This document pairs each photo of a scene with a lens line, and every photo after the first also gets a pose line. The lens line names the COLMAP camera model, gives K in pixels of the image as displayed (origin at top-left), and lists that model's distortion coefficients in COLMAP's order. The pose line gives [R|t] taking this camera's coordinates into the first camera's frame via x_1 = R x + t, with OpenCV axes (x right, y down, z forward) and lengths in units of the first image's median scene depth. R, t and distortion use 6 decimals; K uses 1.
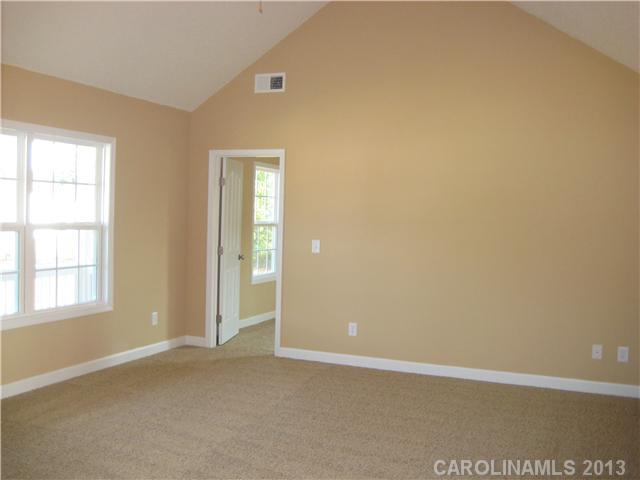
lens RADIAL K [[669.1, 0, 317.9], [0, 669.1, 240.1], [0, 0, 1]] dist [-0.084642, 0.000000]
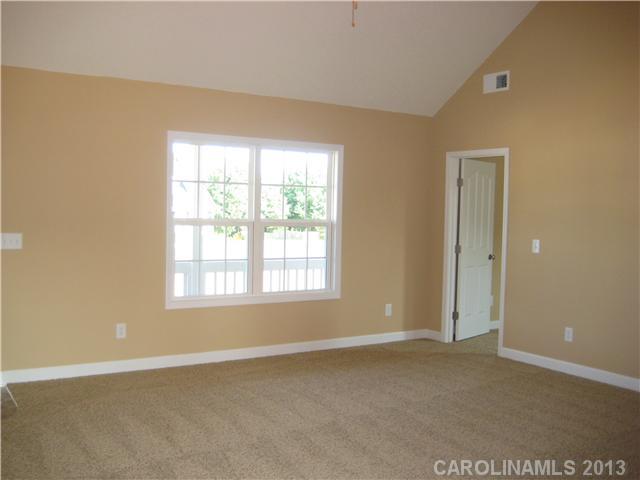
lens RADIAL K [[669.1, 0, 320.7], [0, 669.1, 237.4], [0, 0, 1]] dist [-0.084642, 0.000000]
pose [[0.832729, 0.014053, -0.553503, 0.268179], [-0.021467, 0.999746, -0.006914, 0.010223], [0.553265, 0.017639, 0.832818, 0.028485]]
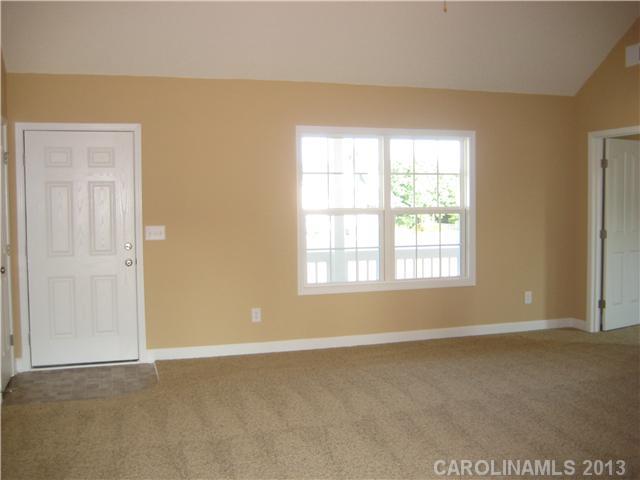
lens RADIAL K [[669.1, 0, 320.0], [0, 669.1, 238.3], [0, 0, 1]] dist [-0.084642, 0.000000]
pose [[0.651649, 0.009211, -0.758465, 0.341435], [-0.002565, 0.999947, 0.009939, 0.014735], [0.758516, -0.004531, 0.651638, 0.063413]]
